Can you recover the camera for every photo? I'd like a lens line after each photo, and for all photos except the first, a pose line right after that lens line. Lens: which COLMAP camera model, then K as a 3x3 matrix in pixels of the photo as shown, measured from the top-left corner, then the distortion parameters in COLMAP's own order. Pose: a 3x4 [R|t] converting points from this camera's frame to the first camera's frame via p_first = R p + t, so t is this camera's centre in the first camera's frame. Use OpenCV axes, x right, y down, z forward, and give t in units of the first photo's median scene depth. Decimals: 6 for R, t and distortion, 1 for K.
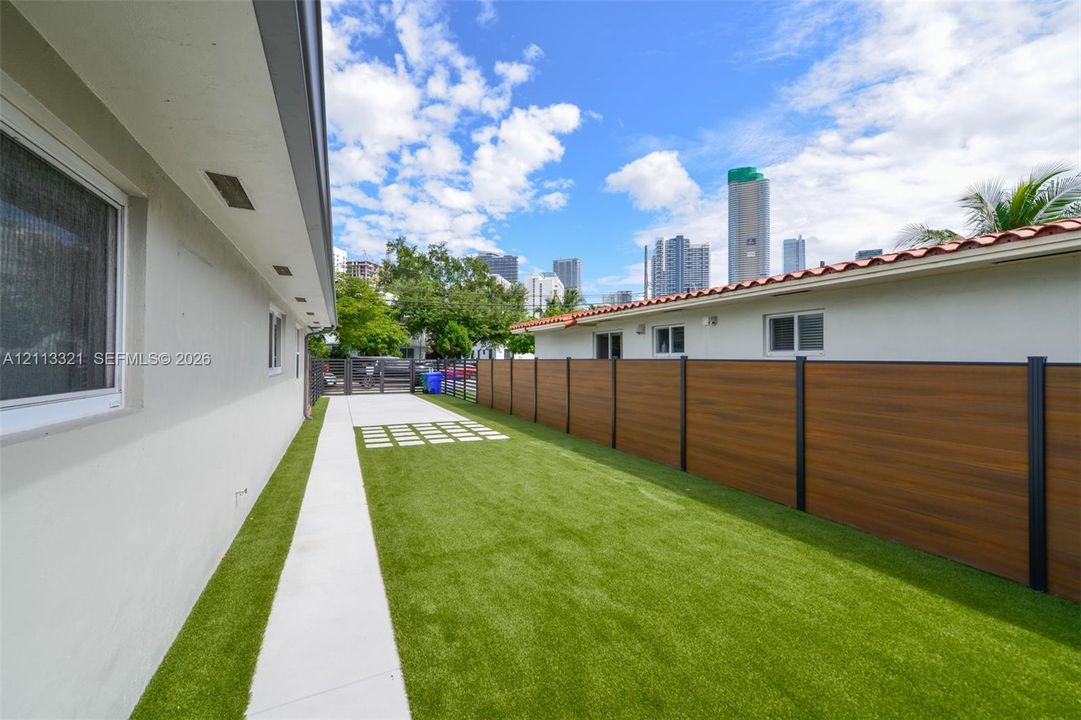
lens RADIAL K [[514.0, 0, 540.5], [0, 514.0, 360.0], [0, 0, 1]] dist [0.008081, -0.000086]
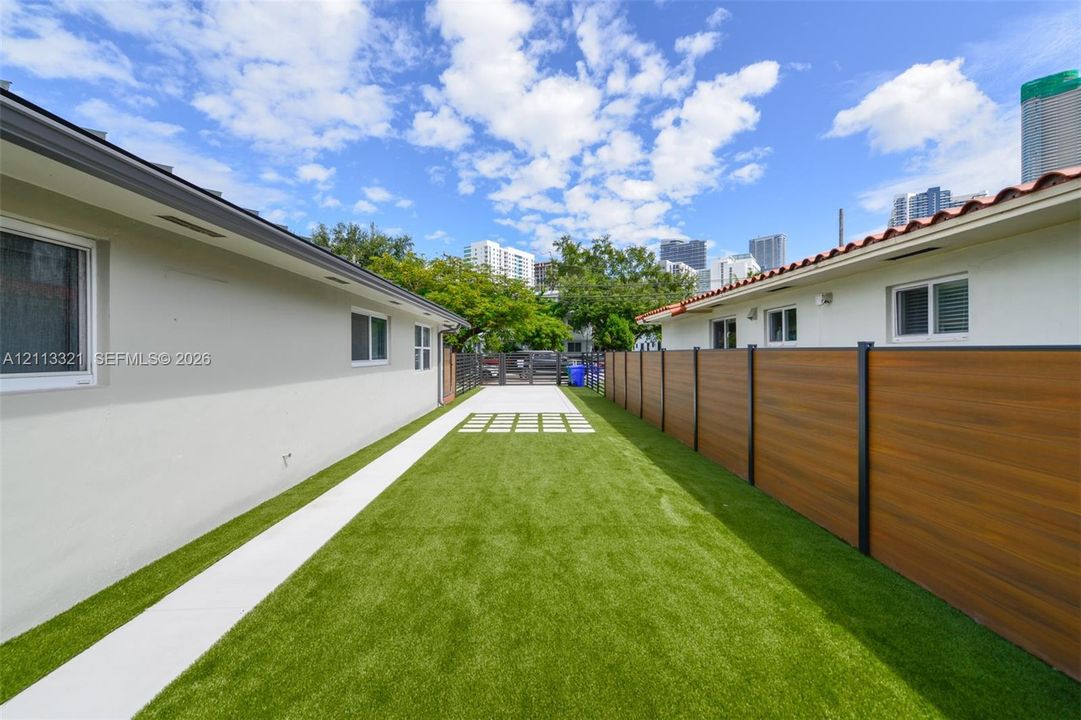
lens RADIAL K [[516.1, 0, 539.0], [0, 516.1, 349.6], [0, 0, 1]] dist [0.012389, 0.000969]
pose [[0.872971, -0.013534, -0.487585, 0.191684], [0.009042, 0.999892, -0.011564, 0.003407], [0.487689, 0.005686, 0.872999, 0.055110]]
